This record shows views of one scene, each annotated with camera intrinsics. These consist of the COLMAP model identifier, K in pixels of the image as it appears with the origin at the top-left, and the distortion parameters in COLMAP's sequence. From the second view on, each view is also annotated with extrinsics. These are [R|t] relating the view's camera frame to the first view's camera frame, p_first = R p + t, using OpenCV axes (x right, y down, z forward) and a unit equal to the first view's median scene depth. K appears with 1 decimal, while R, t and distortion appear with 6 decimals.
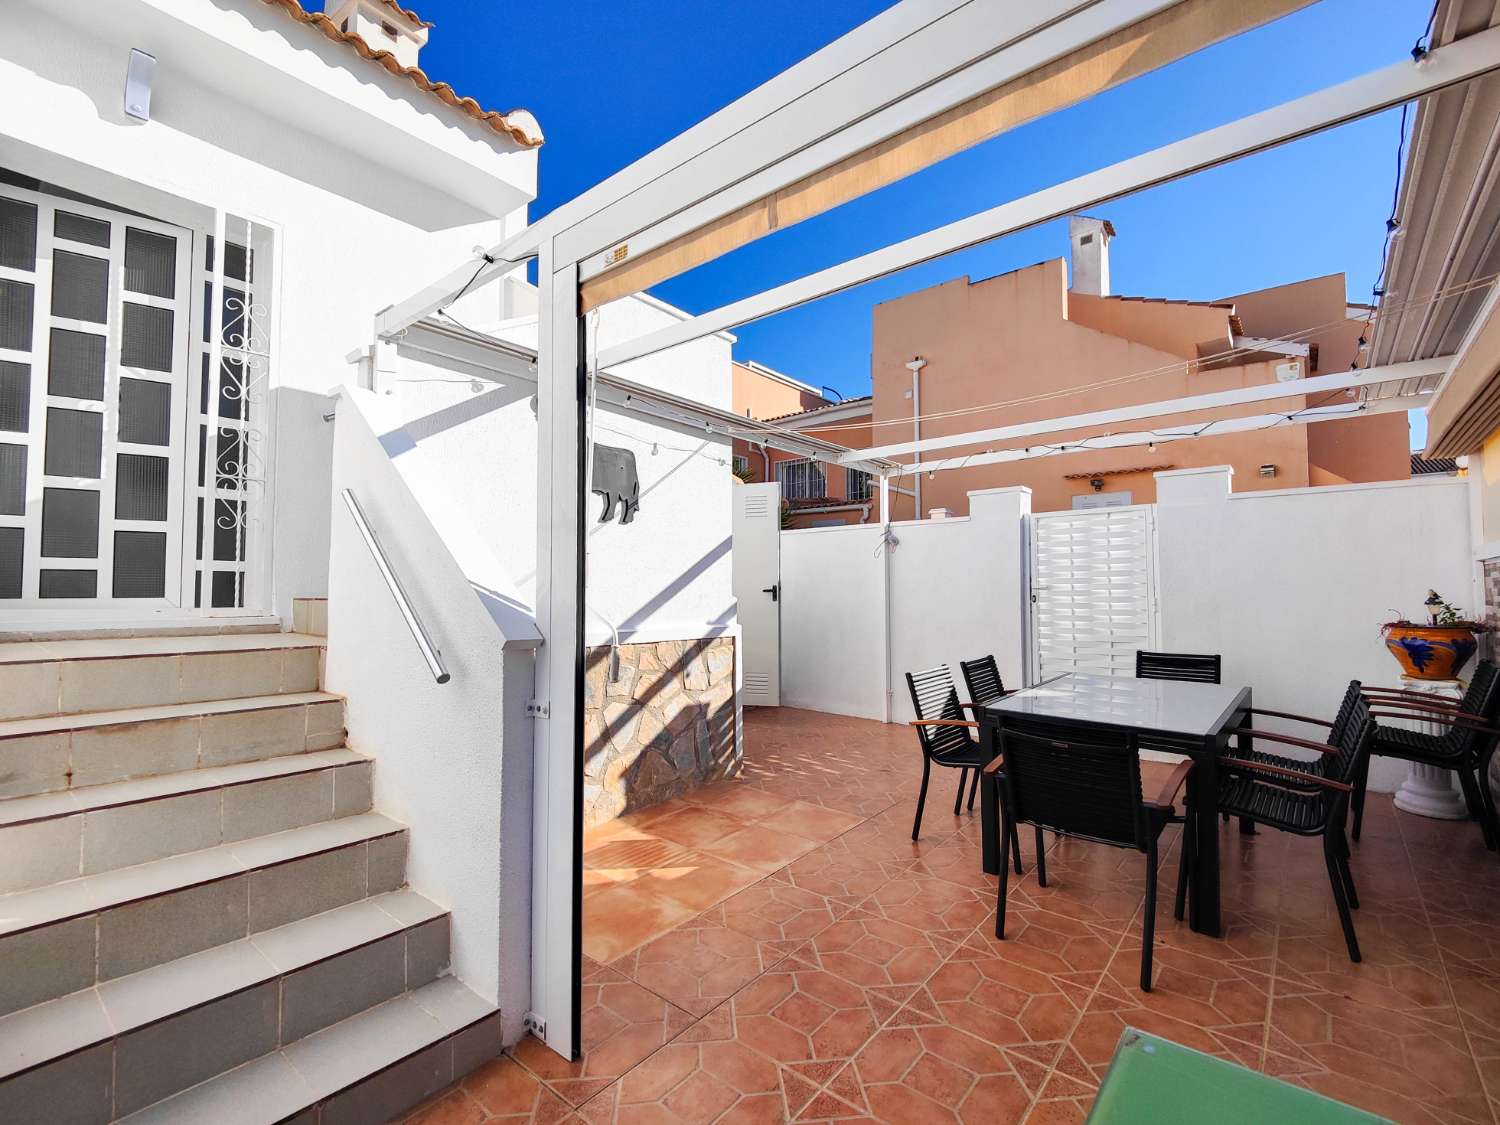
lens RADIAL K [[676.0, 0, 744.0], [0, 676.0, 570.4], [0, 0, 1]] dist [0.023929, -0.018153]
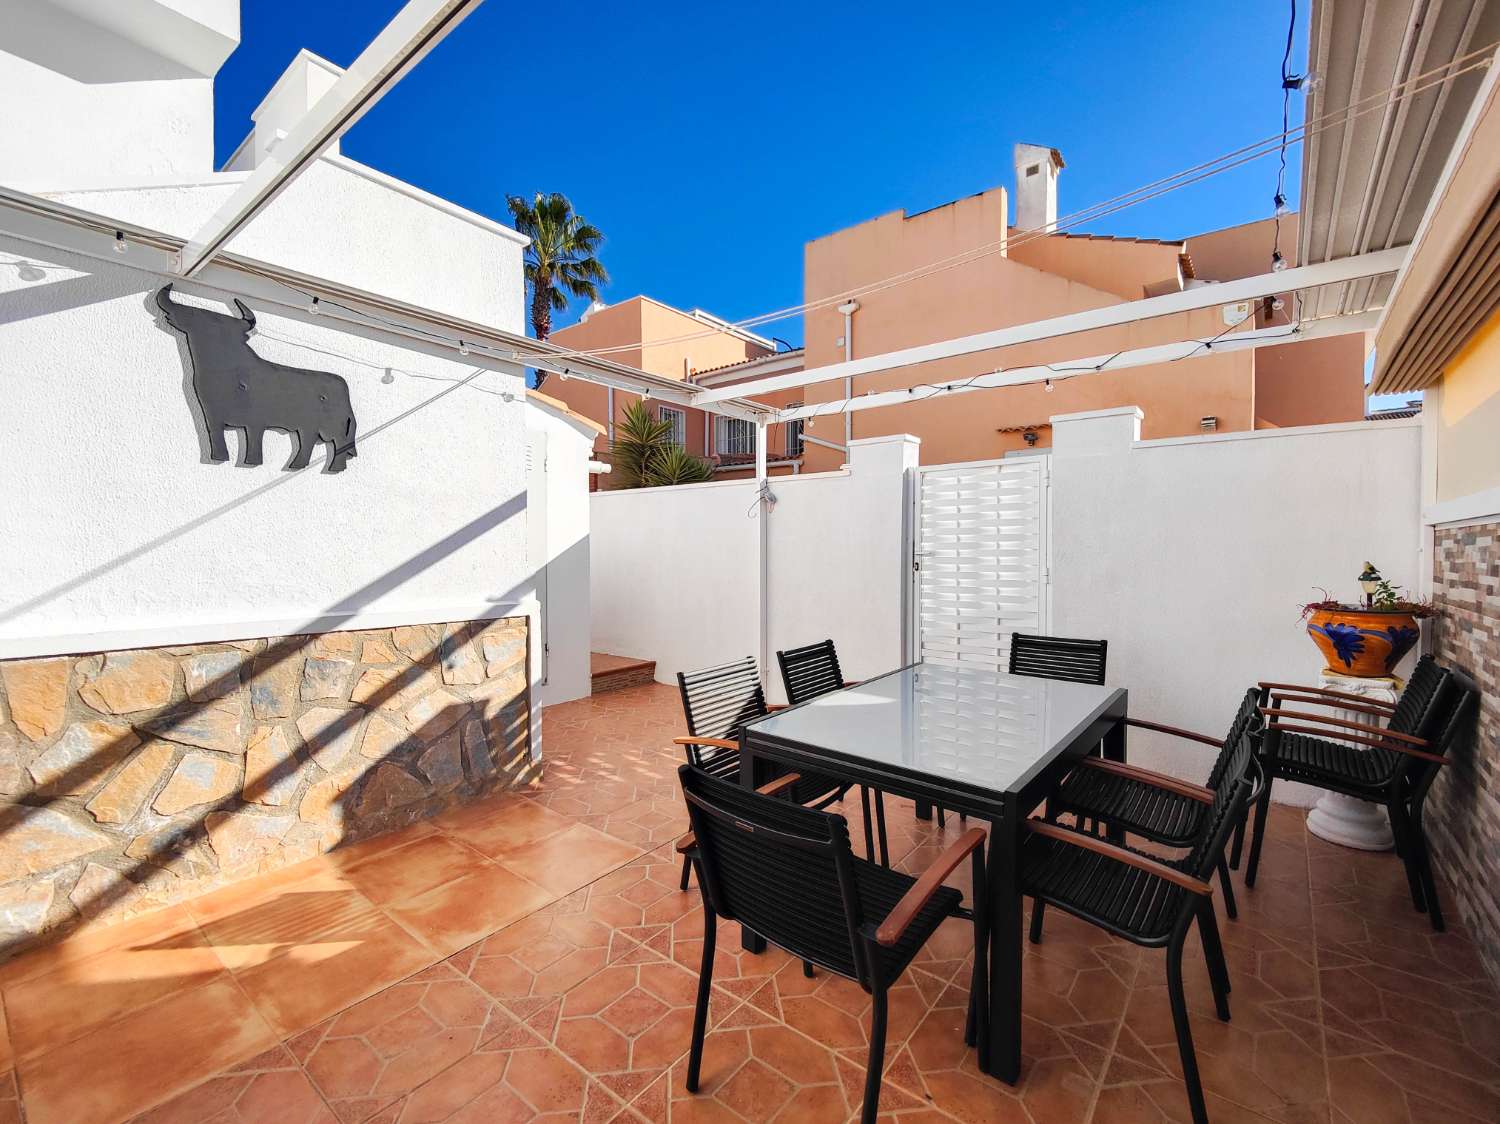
lens RADIAL K [[646.2, 0, 751.9], [0, 646.2, 567.7], [0, 0, 1]] dist [0.023475, -0.019389]
pose [[0.999792, 0.001283, 0.020369, 0.274235], [-0.002521, 0.998140, 0.060910, -0.008842], [-0.020253, -0.060949, 0.997935, 0.254173]]
